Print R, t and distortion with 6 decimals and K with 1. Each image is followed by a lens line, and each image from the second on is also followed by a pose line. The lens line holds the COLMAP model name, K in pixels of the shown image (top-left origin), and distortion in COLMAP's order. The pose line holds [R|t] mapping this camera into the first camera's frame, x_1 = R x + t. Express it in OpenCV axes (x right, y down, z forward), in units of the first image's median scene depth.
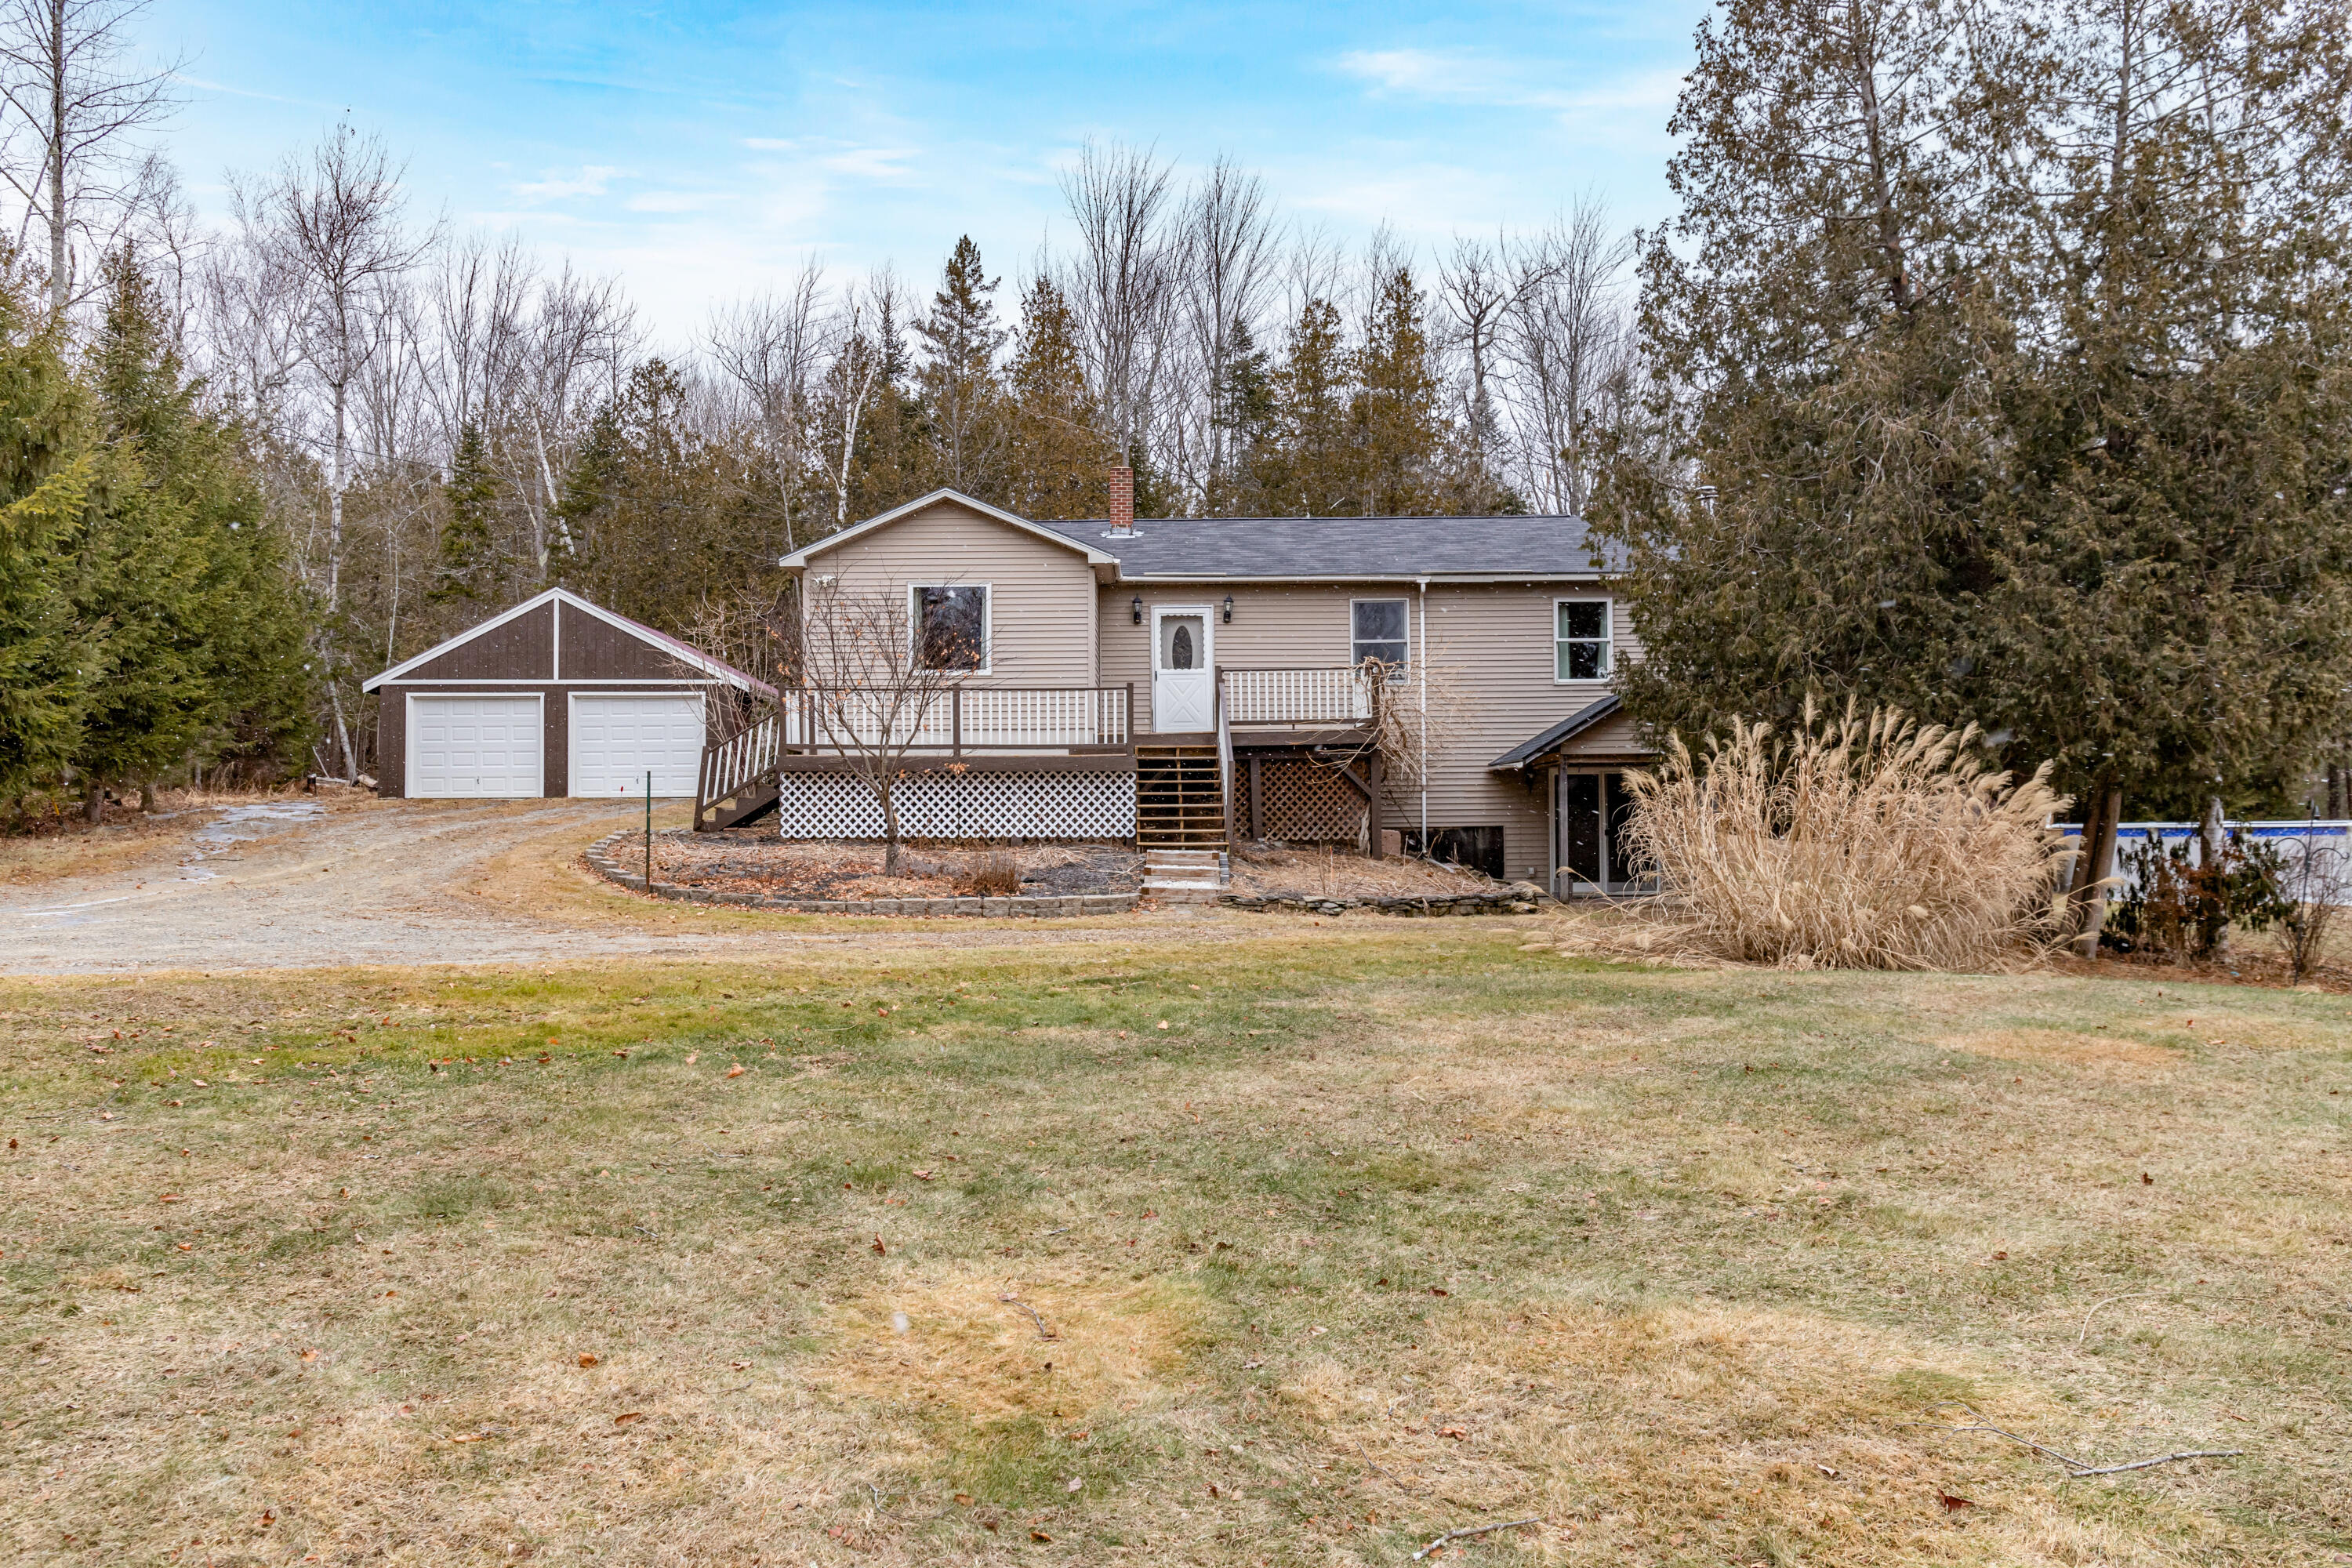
lens RADIAL K [[1589.5, 0, 1180.9], [0, 1589.5, 794.9], [0, 0, 1]] dist [-0.012819, -0.013846]
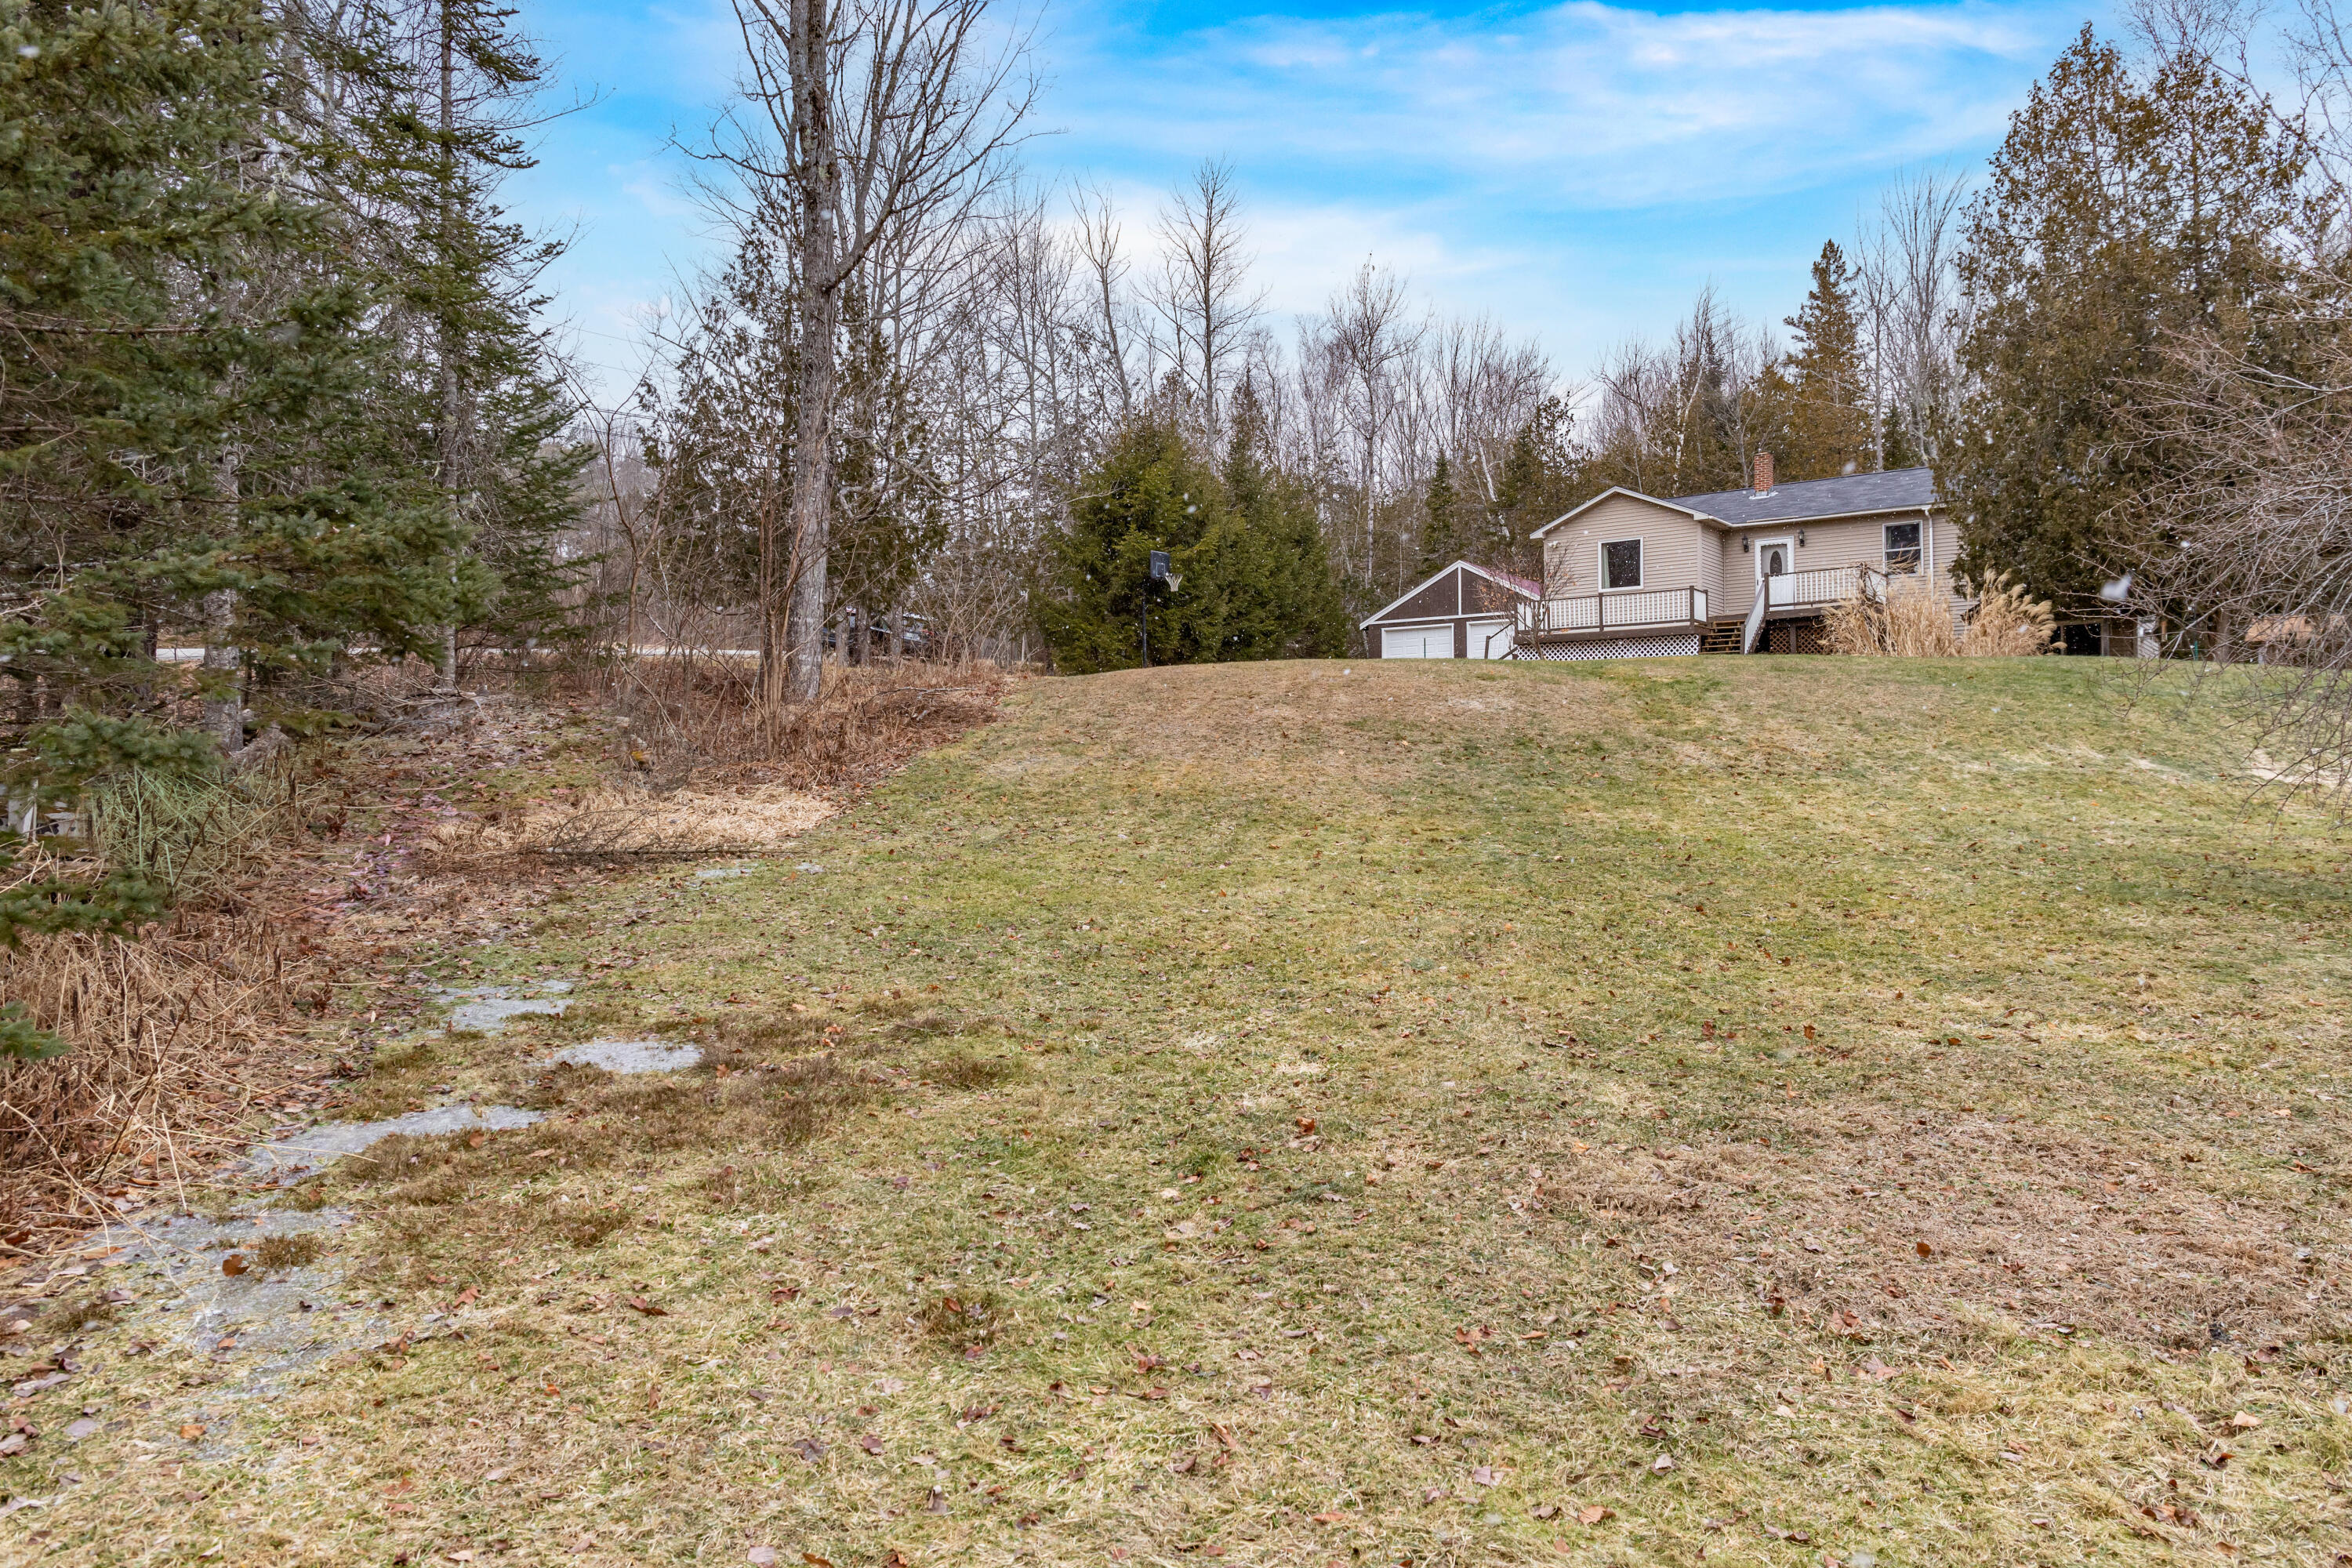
lens RADIAL K [[1589.5, 0, 1173.8], [0, 1589.5, 801.6], [0, 0, 1]] dist [-0.012819, -0.013846]
pose [[0.795056, 0.004078, -0.606522, 0.711381], [0.011527, 0.999695, 0.021832, 0.155076], [0.606426, -0.024348, 0.794767, -0.966495]]
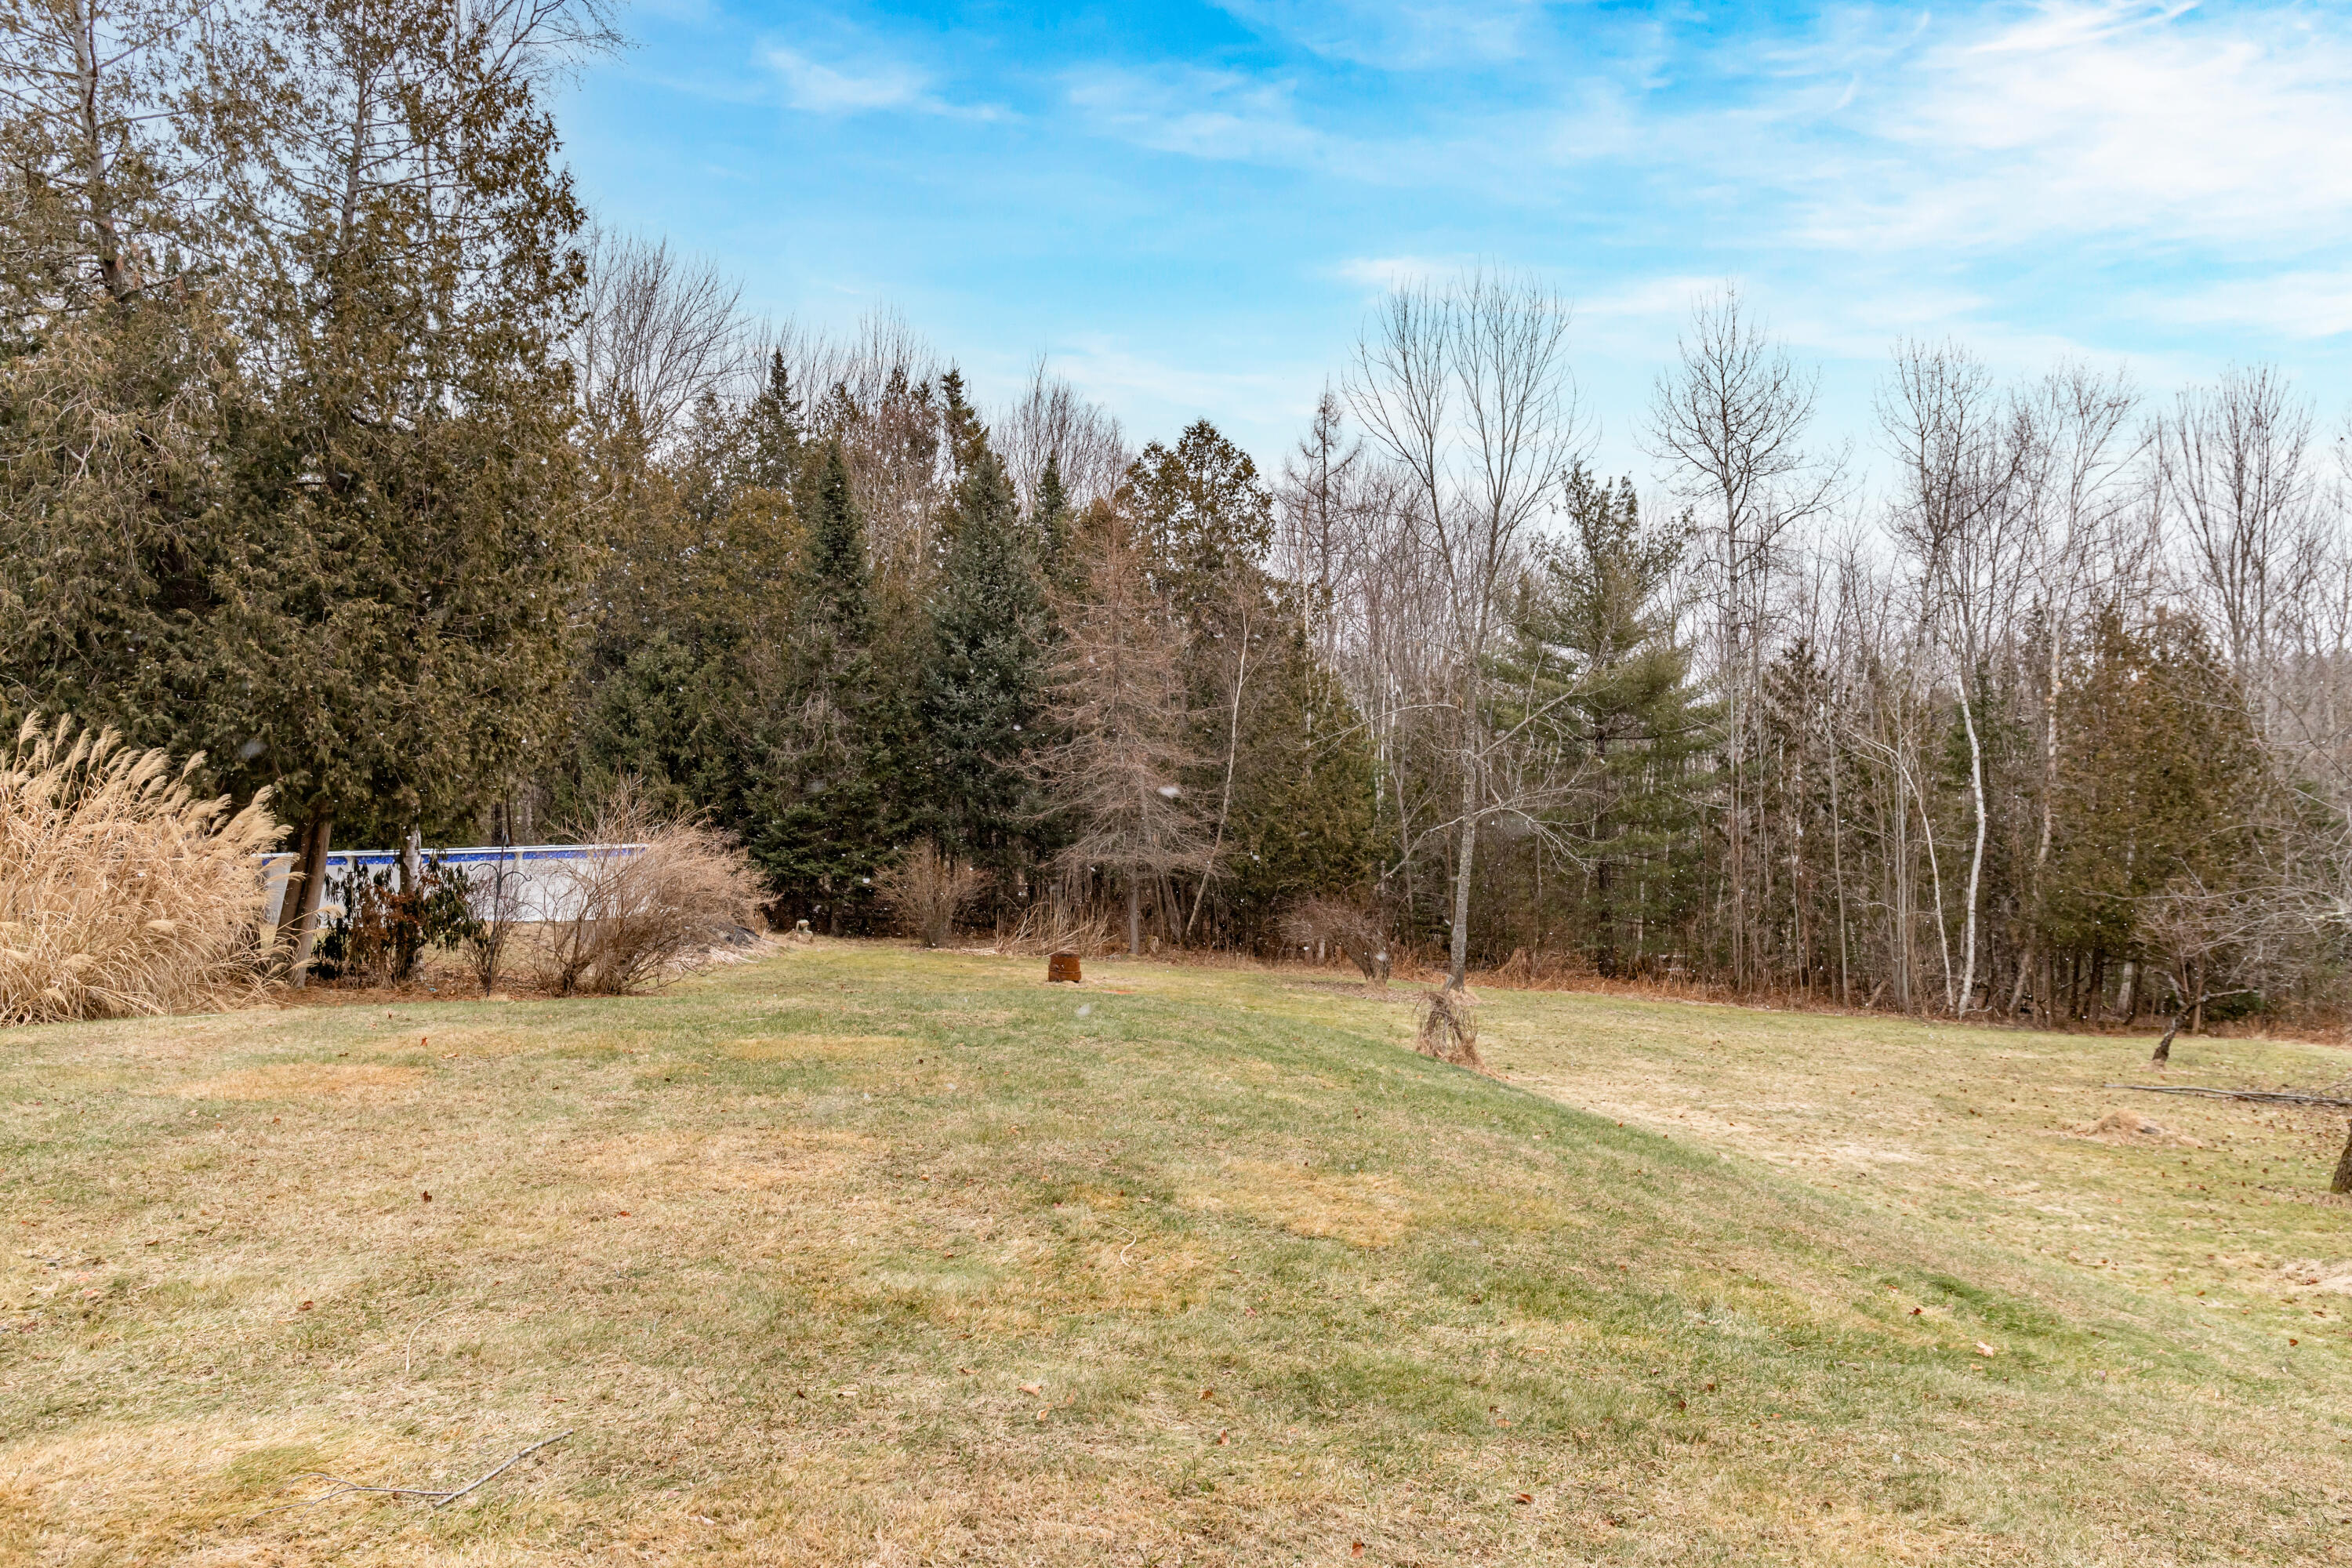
lens RADIAL K [[1589.5, 0, 1142.1], [0, 1589.5, 779.4], [0, 0, 1]] dist [-0.012819, -0.013846]
pose [[0.504697, 0.023324, 0.862981, -0.025211], [-0.000340, 0.999640, -0.026819, -0.001648], [-0.863296, 0.013242, 0.504523, 0.027559]]
